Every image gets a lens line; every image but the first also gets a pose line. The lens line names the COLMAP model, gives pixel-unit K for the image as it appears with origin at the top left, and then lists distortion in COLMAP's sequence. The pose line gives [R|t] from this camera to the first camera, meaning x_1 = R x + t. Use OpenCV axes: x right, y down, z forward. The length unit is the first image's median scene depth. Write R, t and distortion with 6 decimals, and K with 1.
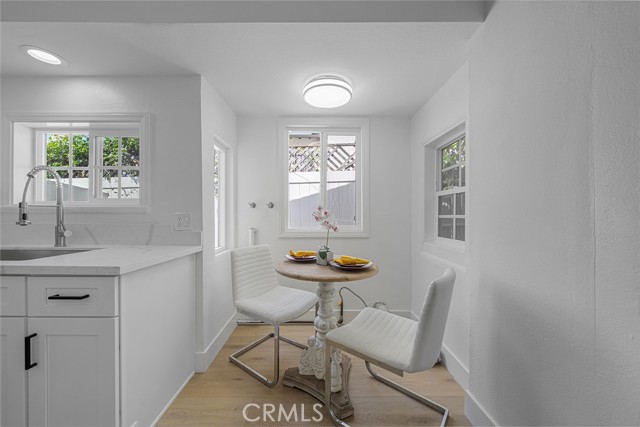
lens RADIAL K [[220.4, 0, 315.1], [0, 220.4, 217.6], [0, 0, 1]] dist [-0.002318, -0.000047]
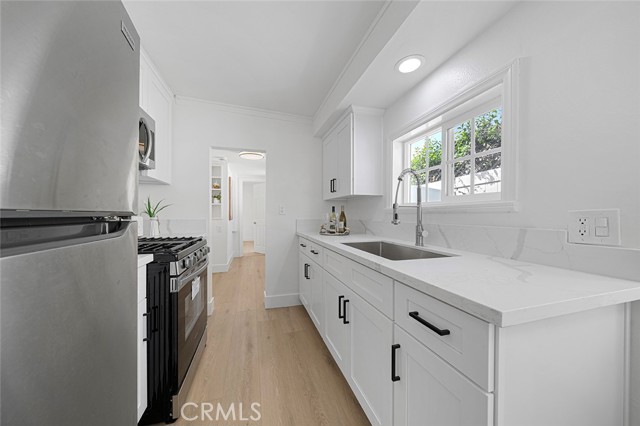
lens RADIAL K [[220.4, 0, 315.8], [0, 220.4, 215.5], [0, 0, 1]] dist [-0.002318, -0.000047]
pose [[0.269436, -0.000205, -0.963018, -0.295230], [-0.005187, 0.999985, -0.001664, -0.004484], [0.963004, 0.005443, 0.269431, 0.251897]]
